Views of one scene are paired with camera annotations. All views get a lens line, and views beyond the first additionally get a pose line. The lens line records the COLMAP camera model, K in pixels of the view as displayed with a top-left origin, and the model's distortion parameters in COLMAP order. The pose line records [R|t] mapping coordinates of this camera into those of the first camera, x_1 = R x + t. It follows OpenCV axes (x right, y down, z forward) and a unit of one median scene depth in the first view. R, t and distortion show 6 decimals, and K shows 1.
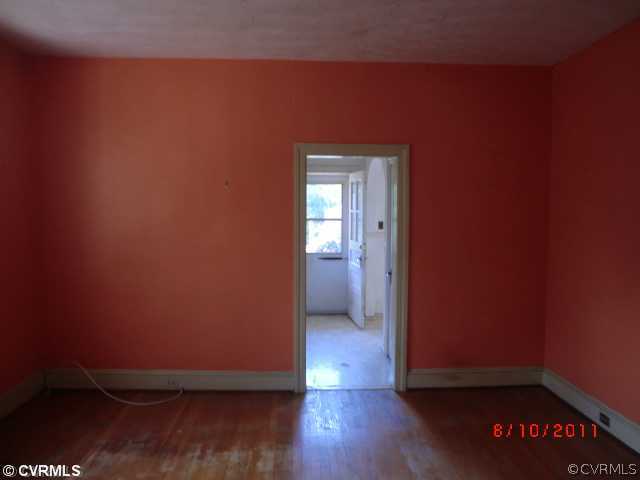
lens RADIAL K [[476.8, 0, 320.0], [0, 476.8, 240.0], [0, 0, 1]] dist [-0.031393, -0.002148]
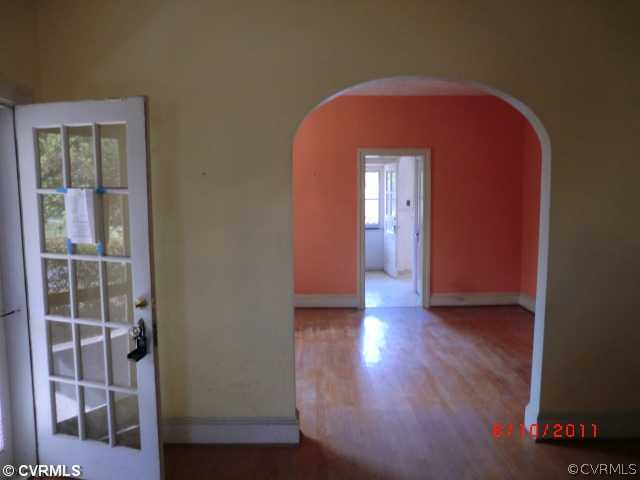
lens RADIAL K [[516.1, 0, 320.0], [0, 516.1, 240.0], [0, 0, 1]] dist [-0.009743, -0.001652]
pose [[0.999788, -0.009369, -0.018361, -0.114394], [0.009800, 0.999675, 0.023531, 0.043773], [0.018134, -0.023706, 0.999554, -0.544358]]
